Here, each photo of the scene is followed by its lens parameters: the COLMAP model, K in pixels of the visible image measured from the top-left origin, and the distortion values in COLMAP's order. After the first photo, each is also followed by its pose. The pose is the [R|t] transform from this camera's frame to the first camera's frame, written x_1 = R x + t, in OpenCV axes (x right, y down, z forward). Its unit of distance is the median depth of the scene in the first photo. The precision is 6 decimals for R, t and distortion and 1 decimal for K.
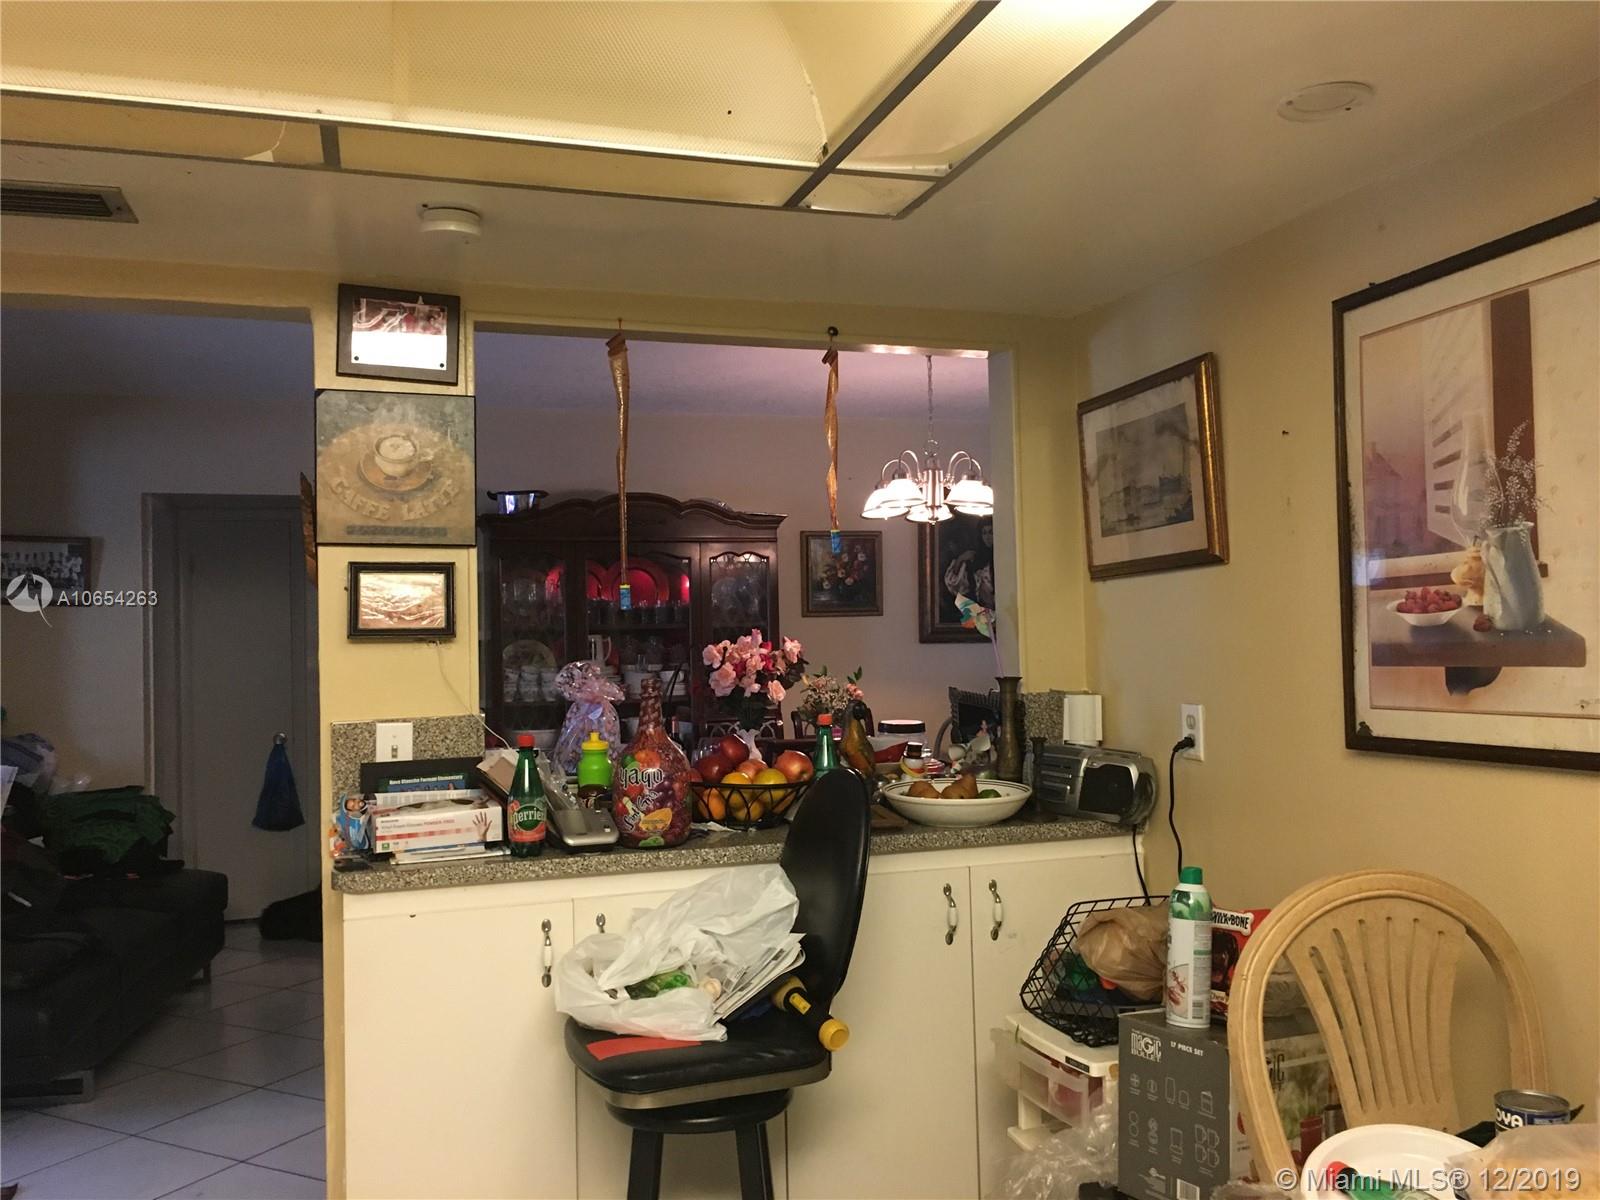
lens RADIAL K [[1356.9, 0, 791.0], [0, 1356.9, 592.5], [0, 0, 1]] dist [0.093464, -0.136603]
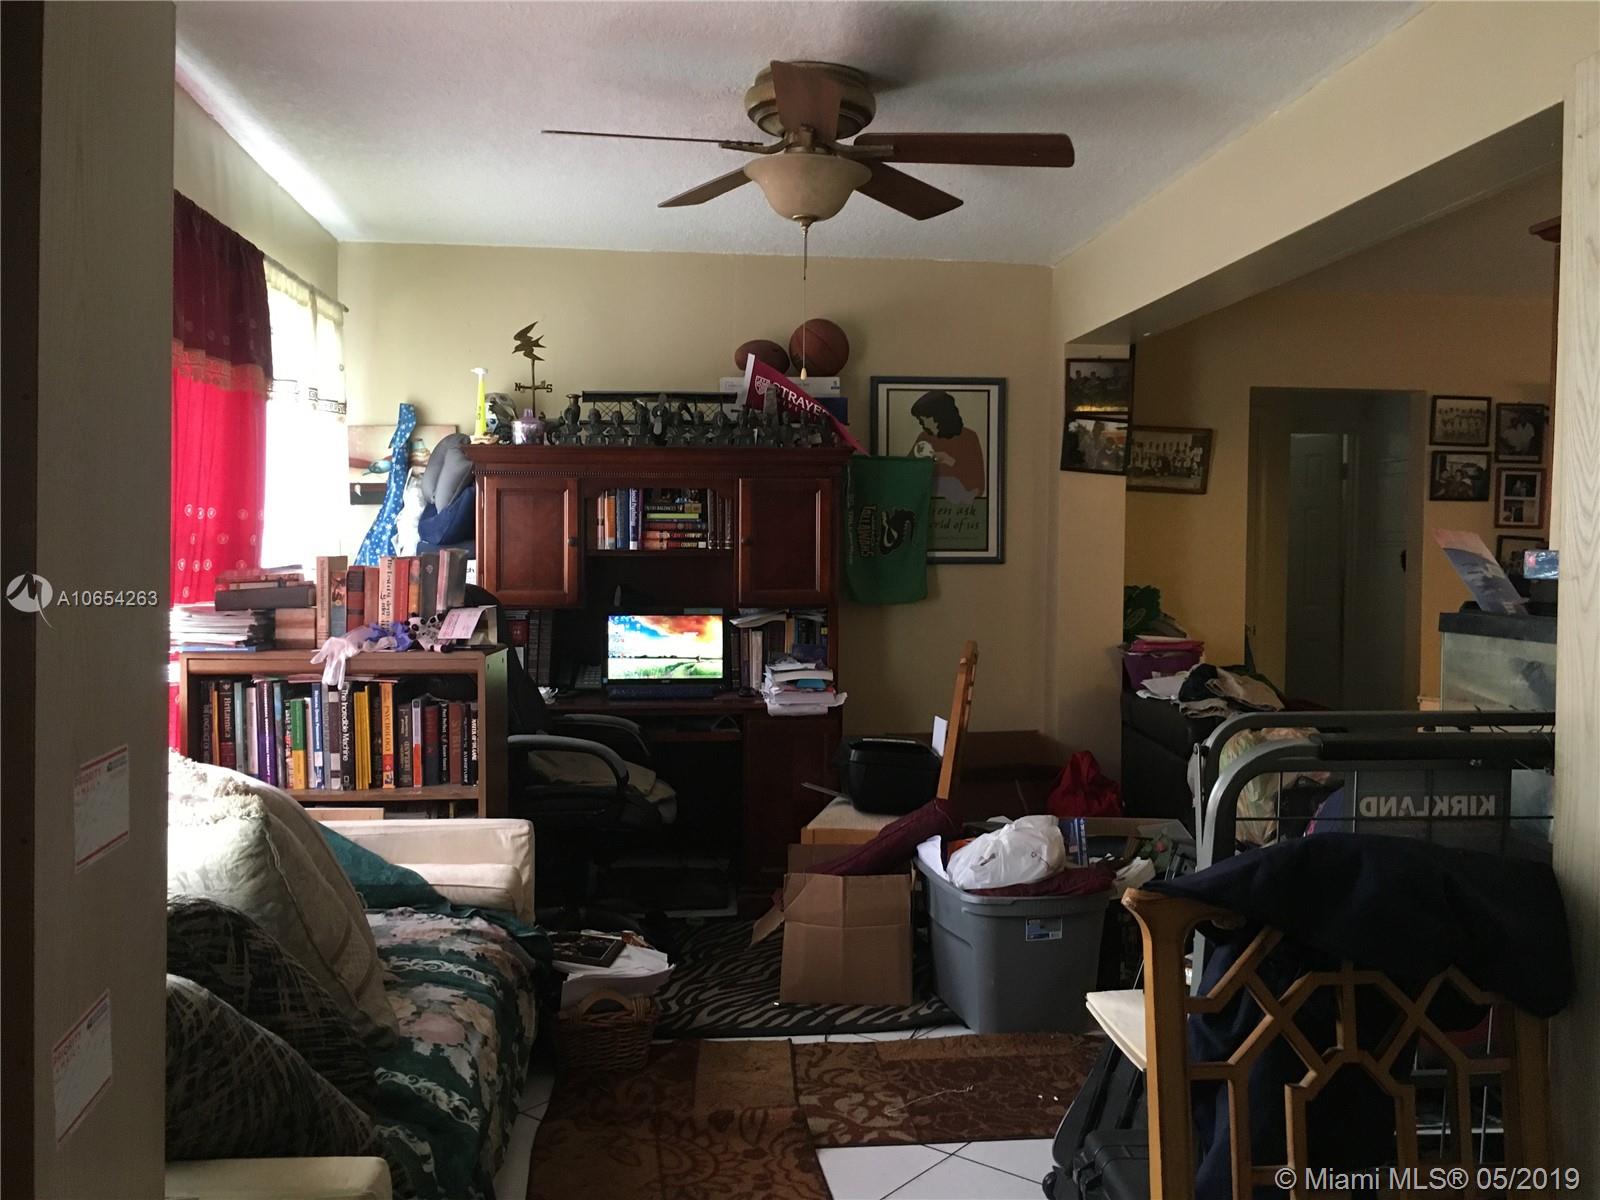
lens RADIAL K [[1356.9, 0, 791.0], [0, 1356.9, 592.5], [0, 0, 1]] dist [0.093464, -0.136603]
pose [[0.984984, 0.034507, -0.169163, -0.557786], [-0.024638, 0.997888, 0.060096, 0.025492], [0.170879, -0.055026, 0.983754, -0.068543]]
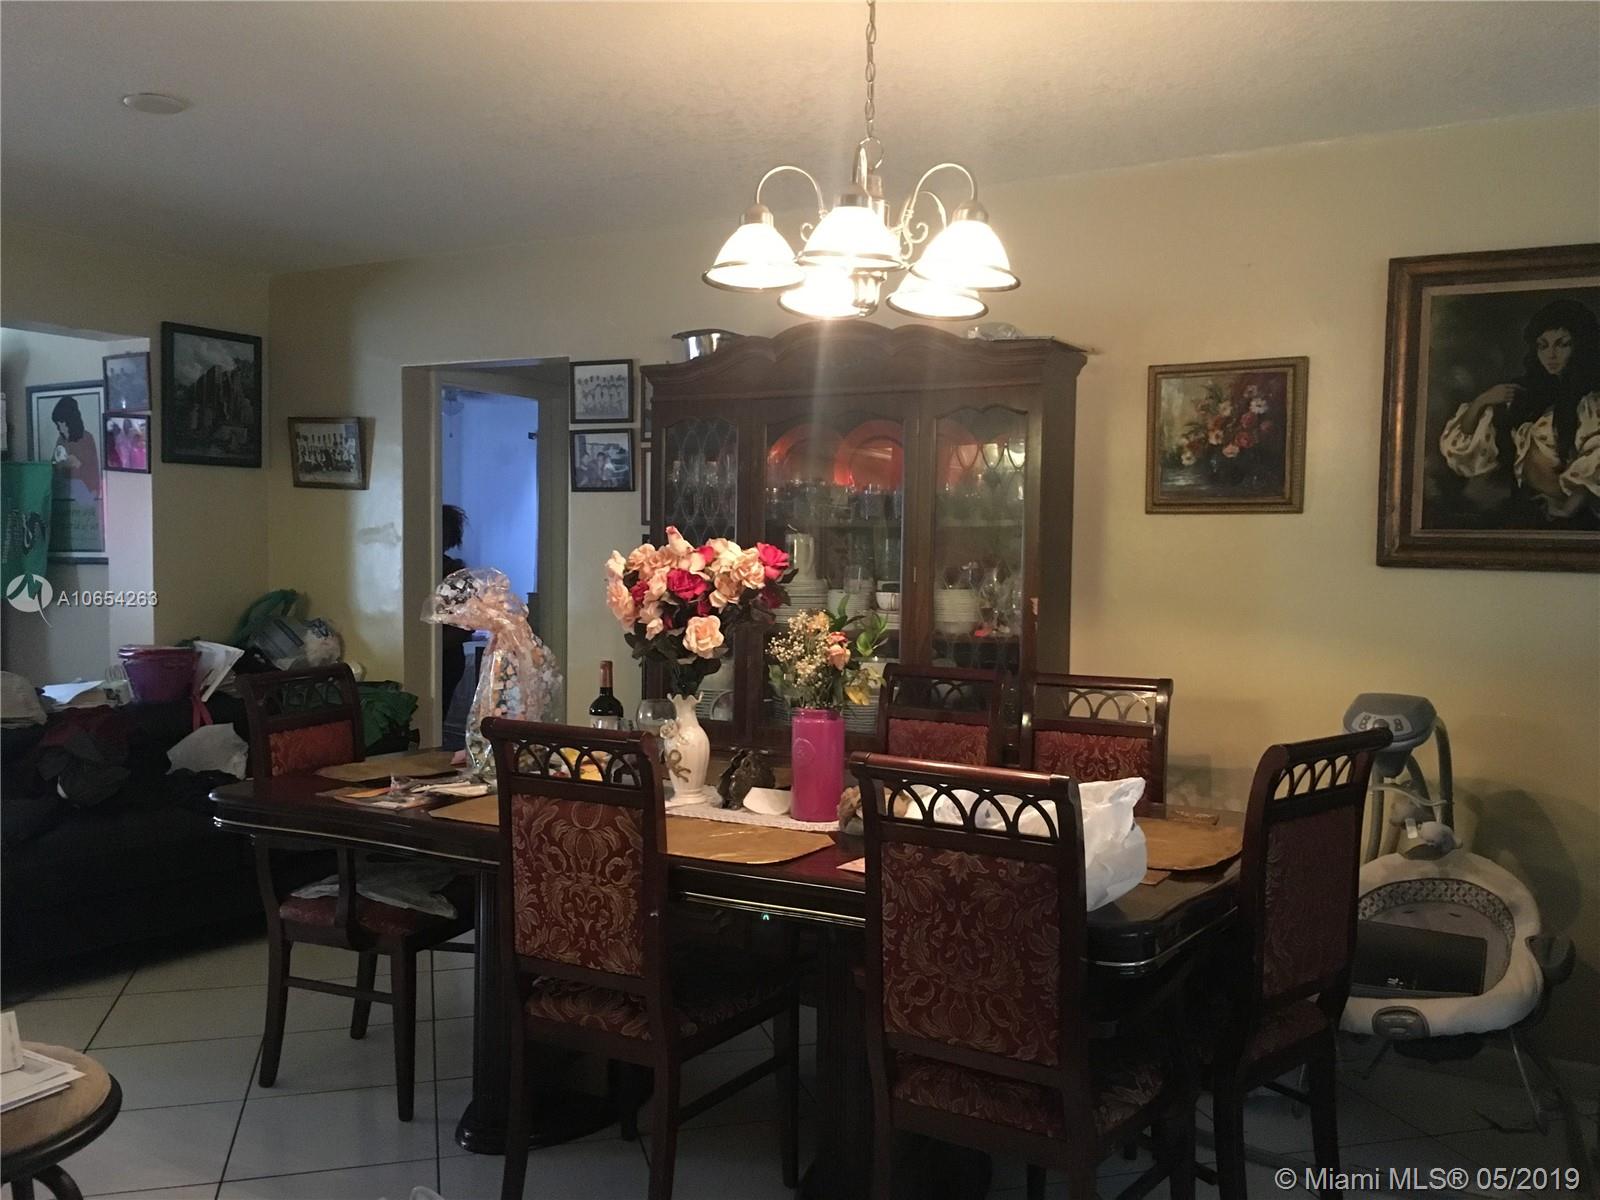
lens RADIAL K [[1356.9, 0, 791.0], [0, 1356.9, 592.5], [0, 0, 1]] dist [0.093464, -0.136603]
pose [[0.705320, 0.052937, -0.706910, 0.318764], [-0.003539, 0.997458, 0.071163, 0.010523], [0.708880, -0.047691, 0.703715, 0.472470]]
